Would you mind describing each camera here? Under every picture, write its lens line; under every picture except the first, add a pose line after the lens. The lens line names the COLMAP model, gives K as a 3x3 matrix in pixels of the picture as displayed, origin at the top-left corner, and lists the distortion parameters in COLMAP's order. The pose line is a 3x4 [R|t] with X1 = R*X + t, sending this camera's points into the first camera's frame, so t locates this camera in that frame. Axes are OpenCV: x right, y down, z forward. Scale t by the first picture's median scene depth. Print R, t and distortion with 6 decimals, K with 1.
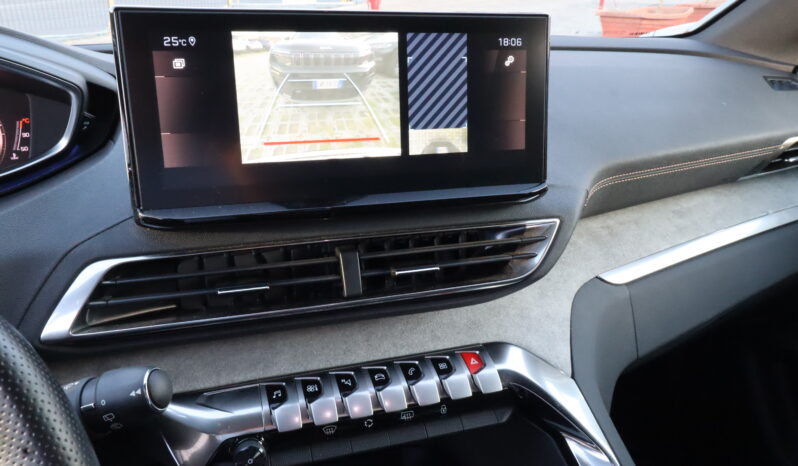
lens RADIAL K [[632.2, 0, 400.7], [0, 632.2, 236.3], [0, 0, 1]] dist [-0.002867, 0.006198]
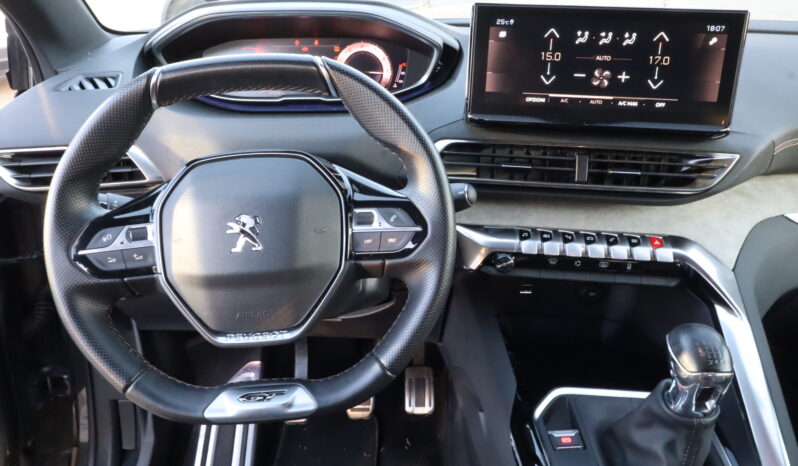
lens RADIAL K [[632.2, 0, 400.7], [0, 632.2, 236.3], [0, 0, 1]] dist [-0.002867, 0.006198]
pose [[0.904786, 0.165243, -0.392500, 0.160298], [-0.149514, 0.986239, 0.070551, 0.178432], [0.398757, -0.005149, 0.917042, -0.652496]]
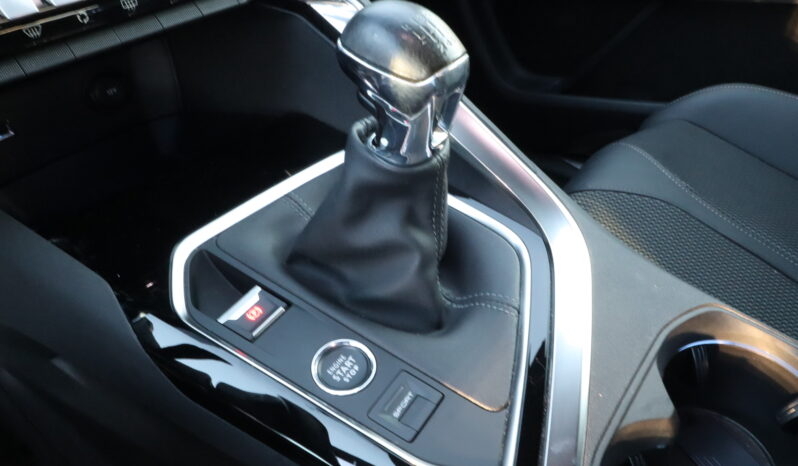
lens RADIAL K [[632.2, 0, 400.7], [0, 632.2, 236.3], [0, 0, 1]] dist [-0.002867, 0.006198]
pose [[0.879736, -0.326811, 0.345338, -0.060834], [0.196578, 0.911344, 0.361676, 0.333095], [-0.432921, -0.250294, 0.865986, 0.040172]]
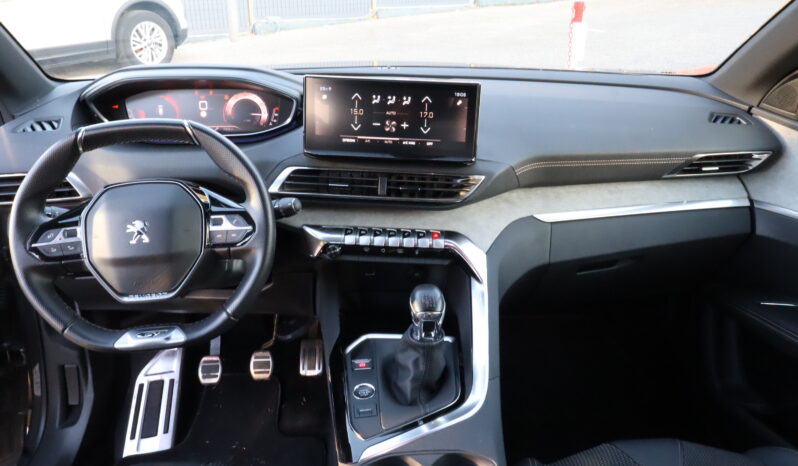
lens RADIAL K [[632.2, 0, 400.7], [0, 632.2, 236.3], [0, 0, 1]] dist [-0.002867, 0.006198]
pose [[0.928179, 0.151046, -0.340102, 0.797044], [-0.139825, 0.988510, 0.057418, 0.095865], [0.344867, -0.005739, 0.938634, -1.184328]]
